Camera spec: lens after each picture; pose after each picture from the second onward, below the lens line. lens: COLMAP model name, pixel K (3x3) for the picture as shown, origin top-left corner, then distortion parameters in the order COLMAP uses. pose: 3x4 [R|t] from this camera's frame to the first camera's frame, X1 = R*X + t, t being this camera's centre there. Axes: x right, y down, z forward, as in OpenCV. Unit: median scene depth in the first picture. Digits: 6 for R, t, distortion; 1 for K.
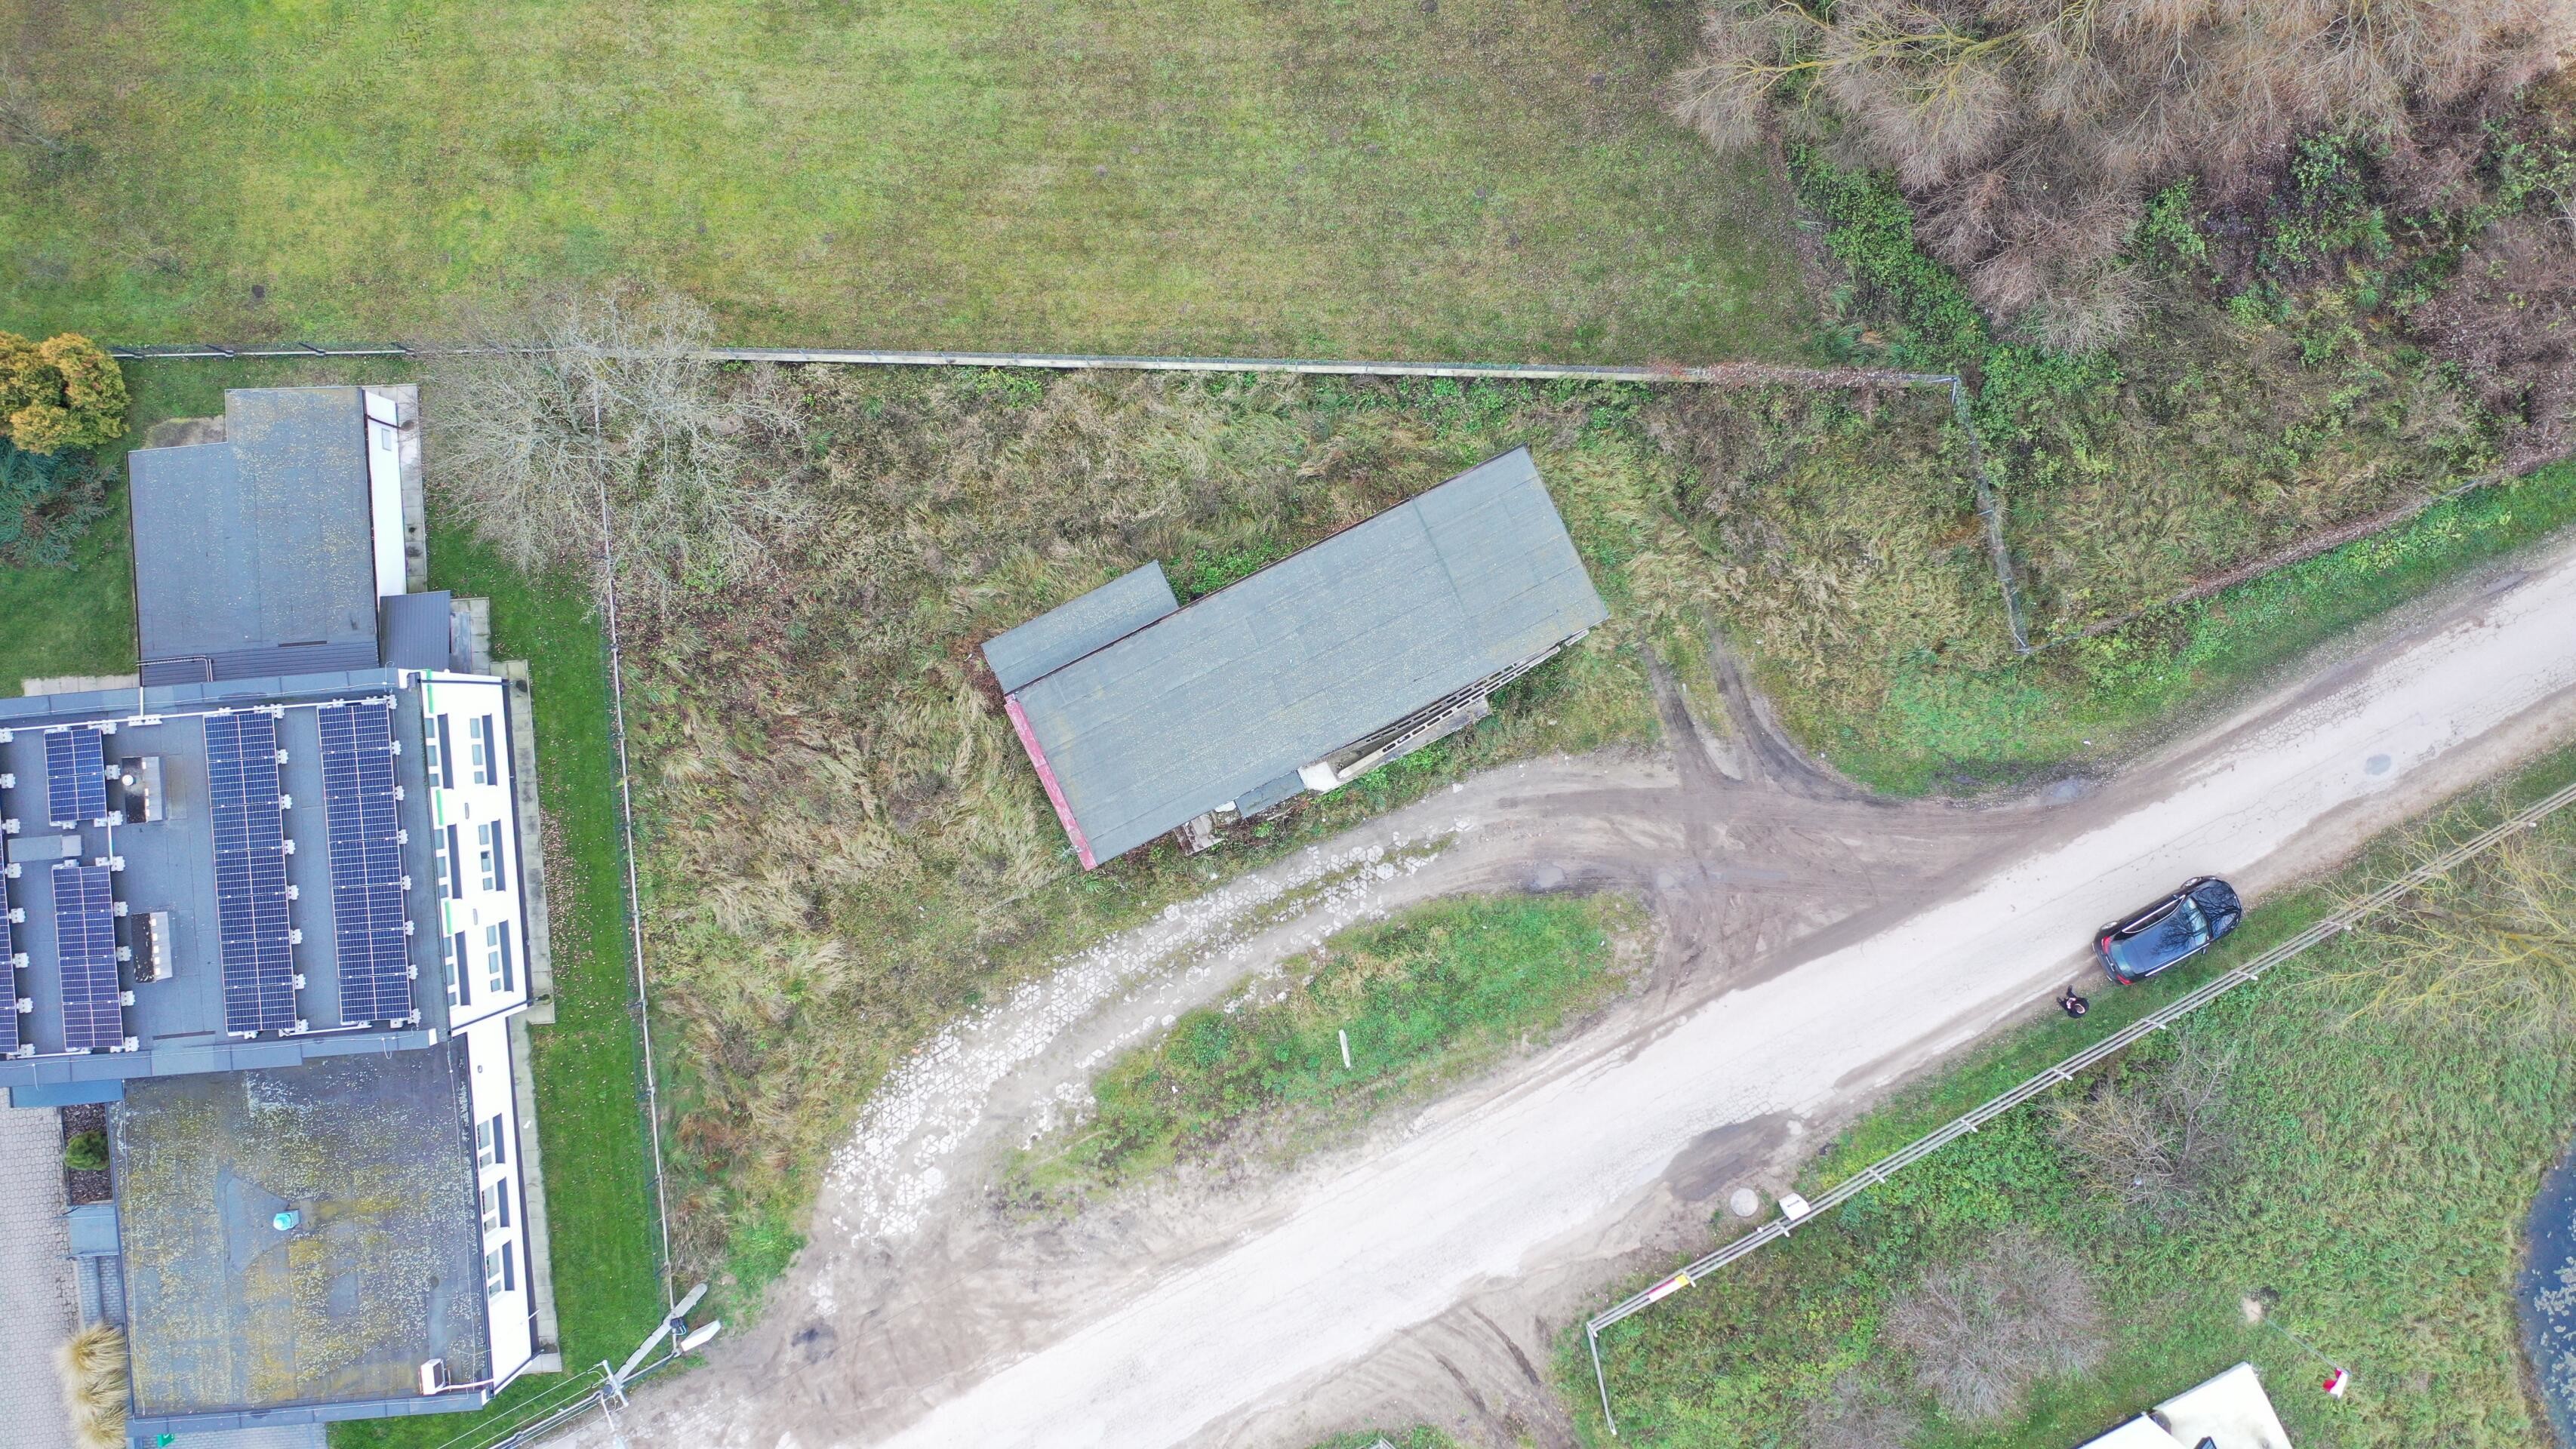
lens RADIAL K [[2025.6, 0, 1277.4], [0, 2025.6, 723.7], [0, 0, 1]] dist [0.001516, -0.000467]
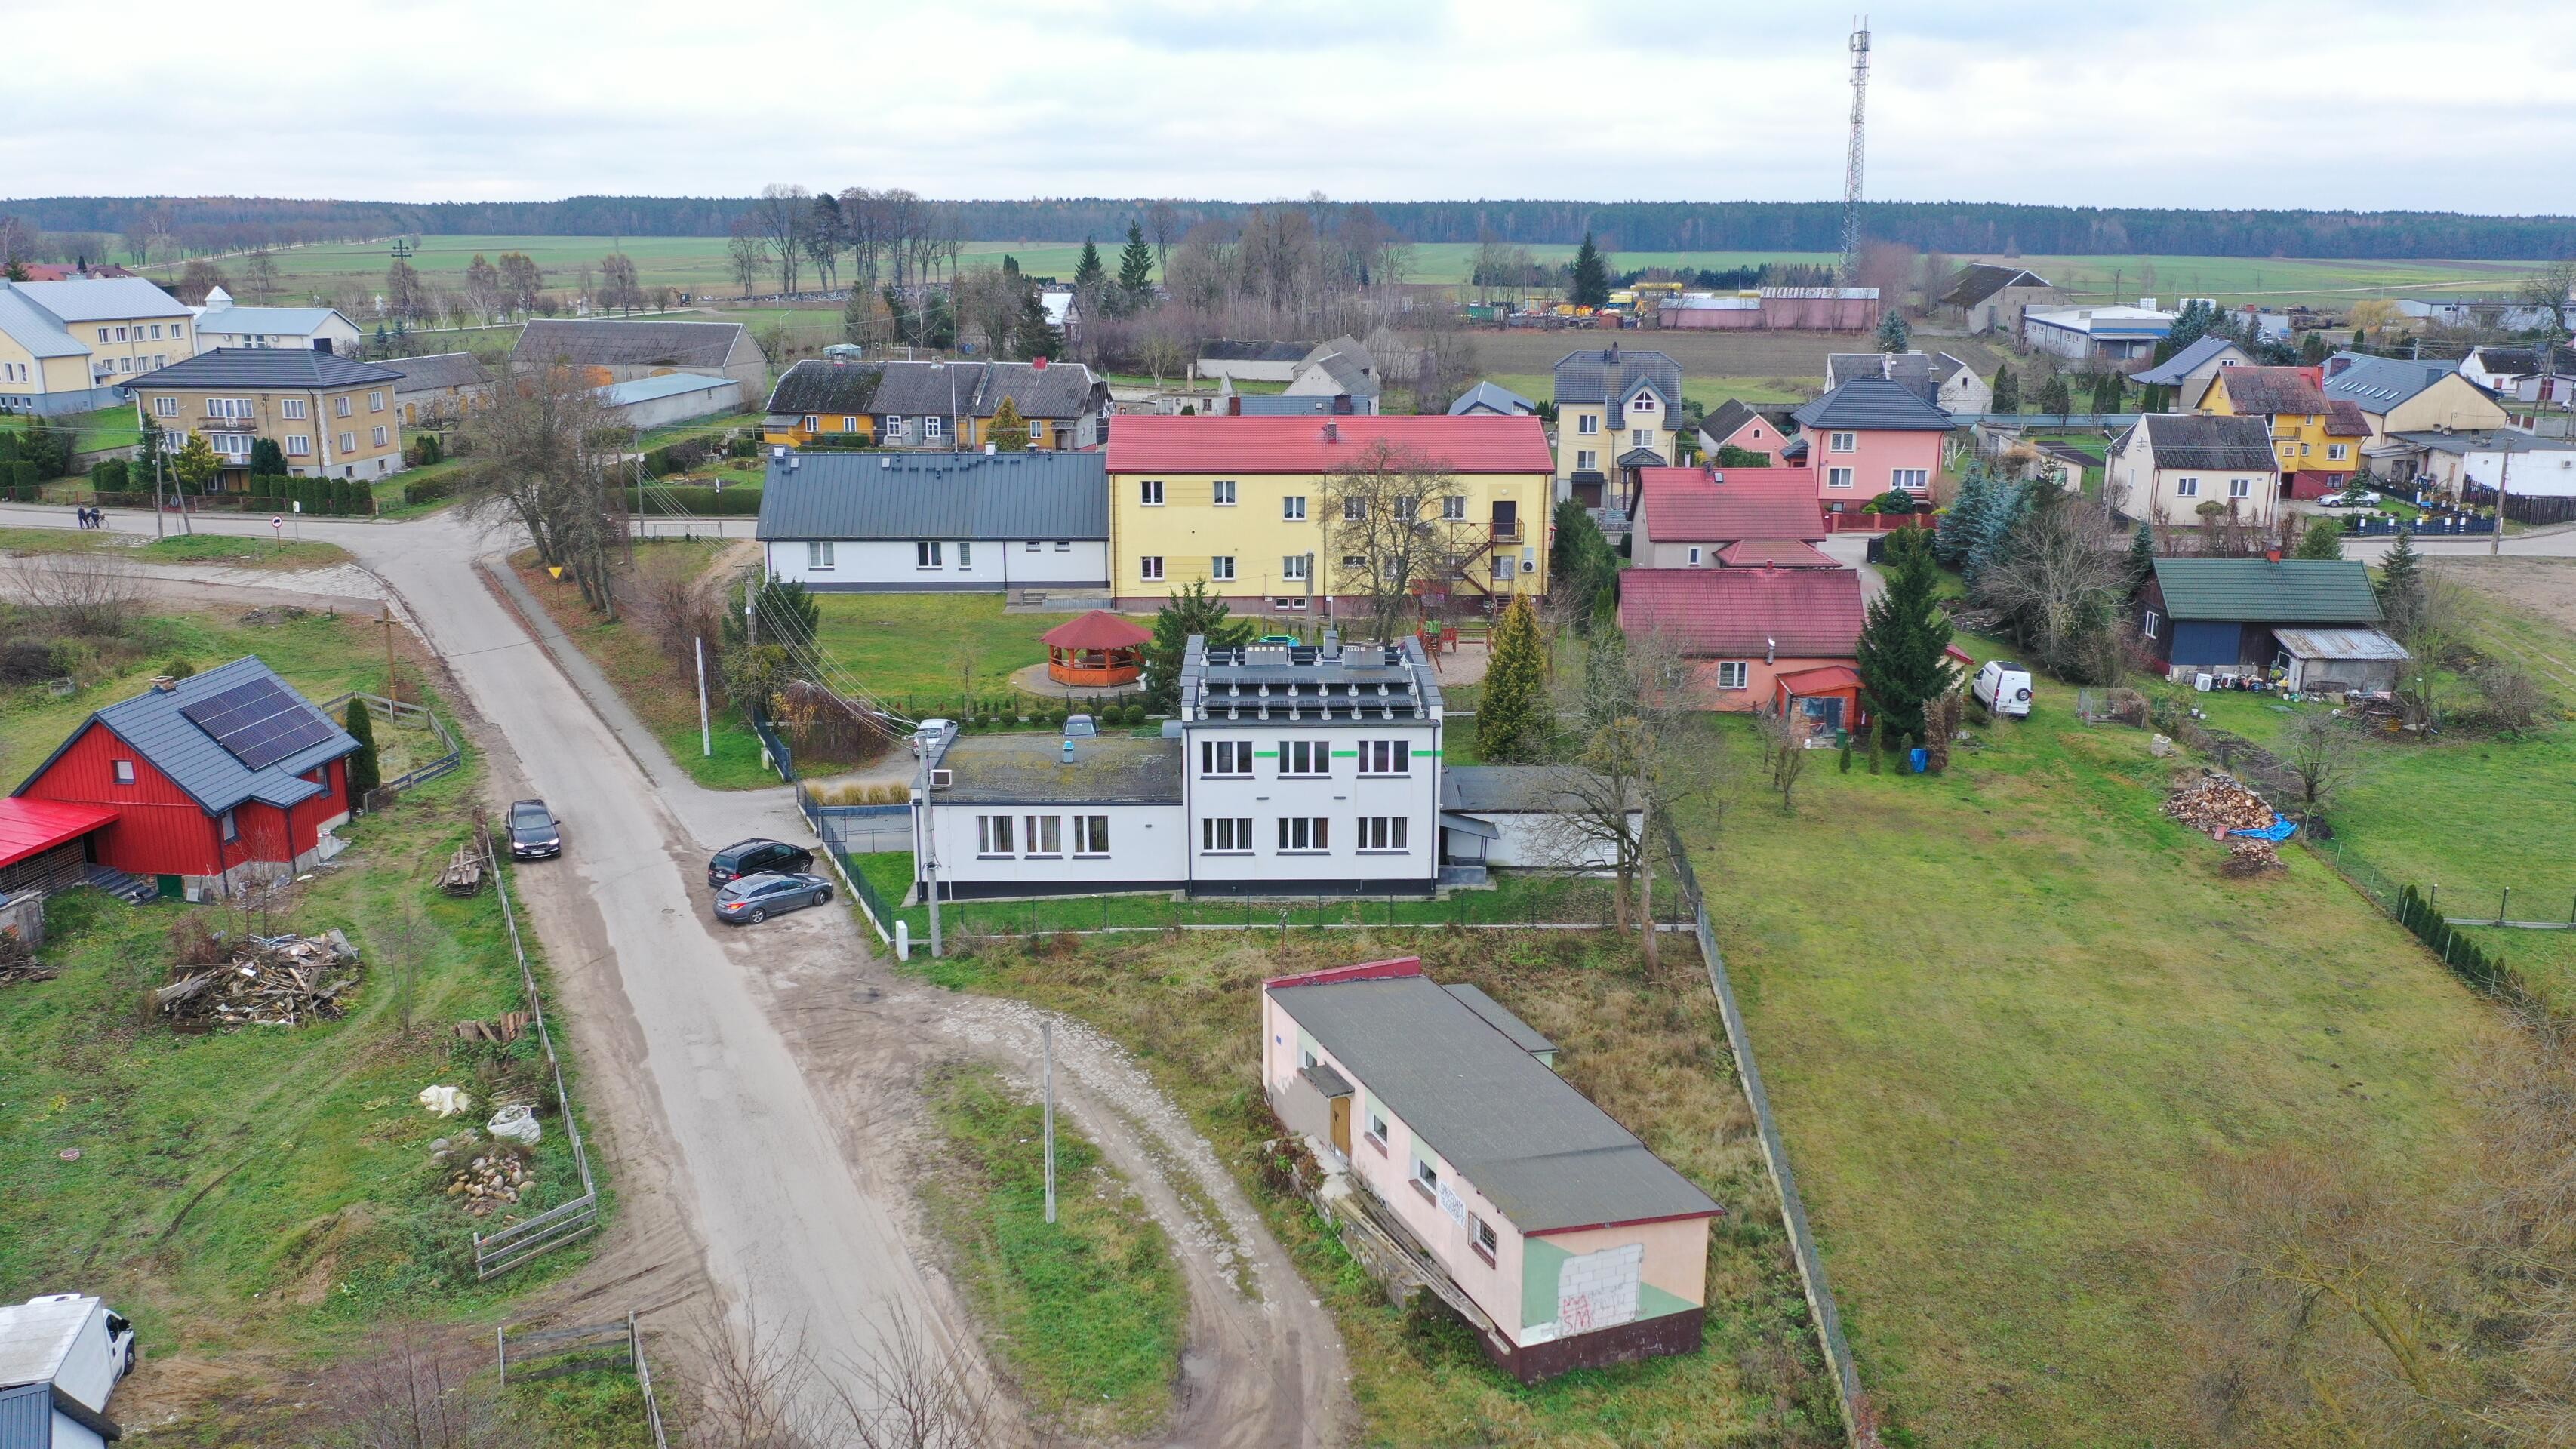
lens RADIAL K [[2025.6, 0, 1280.4], [0, 2025.6, 719.5], [0, 0, 1]] dist [0.001516, -0.000467]
pose [[-0.065193, 0.242780, -0.967888, 0.844651], [-0.997852, -0.022171, 0.061650, -0.000265], [-0.006492, 0.969828, 0.243704, 0.560175]]
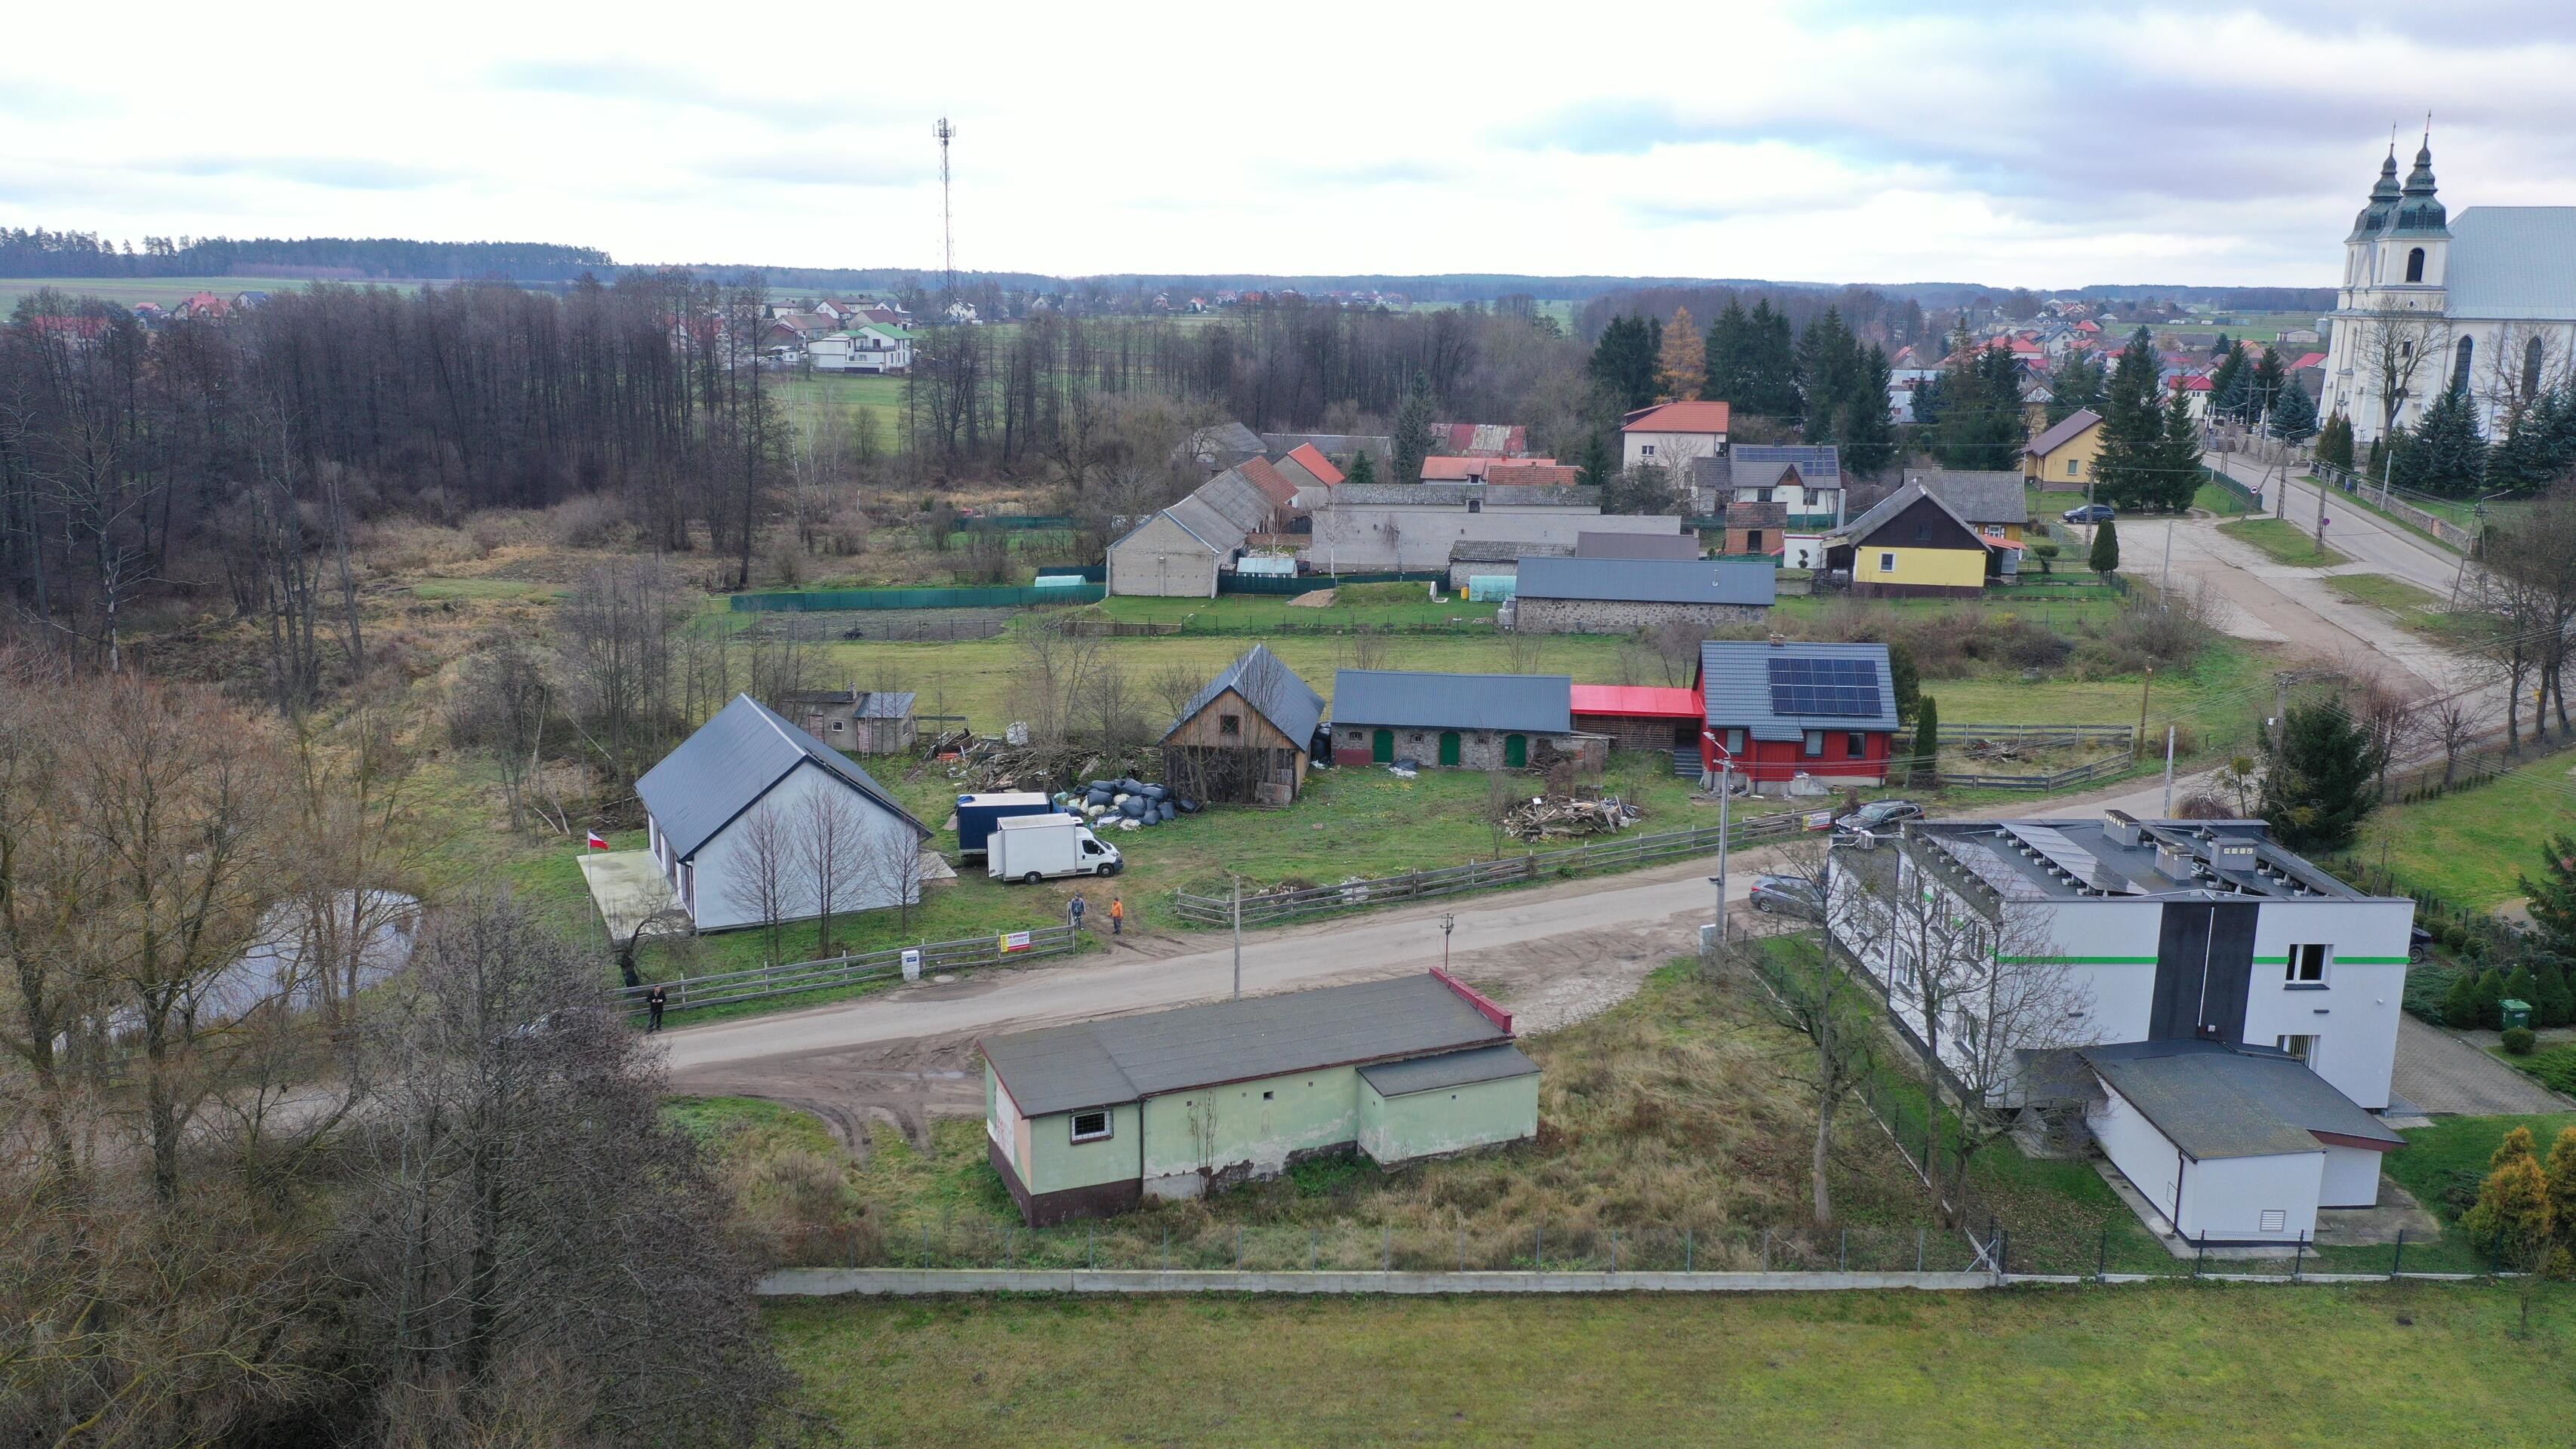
lens RADIAL K [[2025.6, 0, 1286.5], [0, 2025.6, 714.3], [0, 0, 1]] dist [0.001516, -0.000467]
pose [[-0.998998, -0.014959, 0.042192, -0.048910], [0.044413, -0.213177, 0.976004, -1.024284], [-0.005605, 0.976899, 0.213627, 0.543089]]
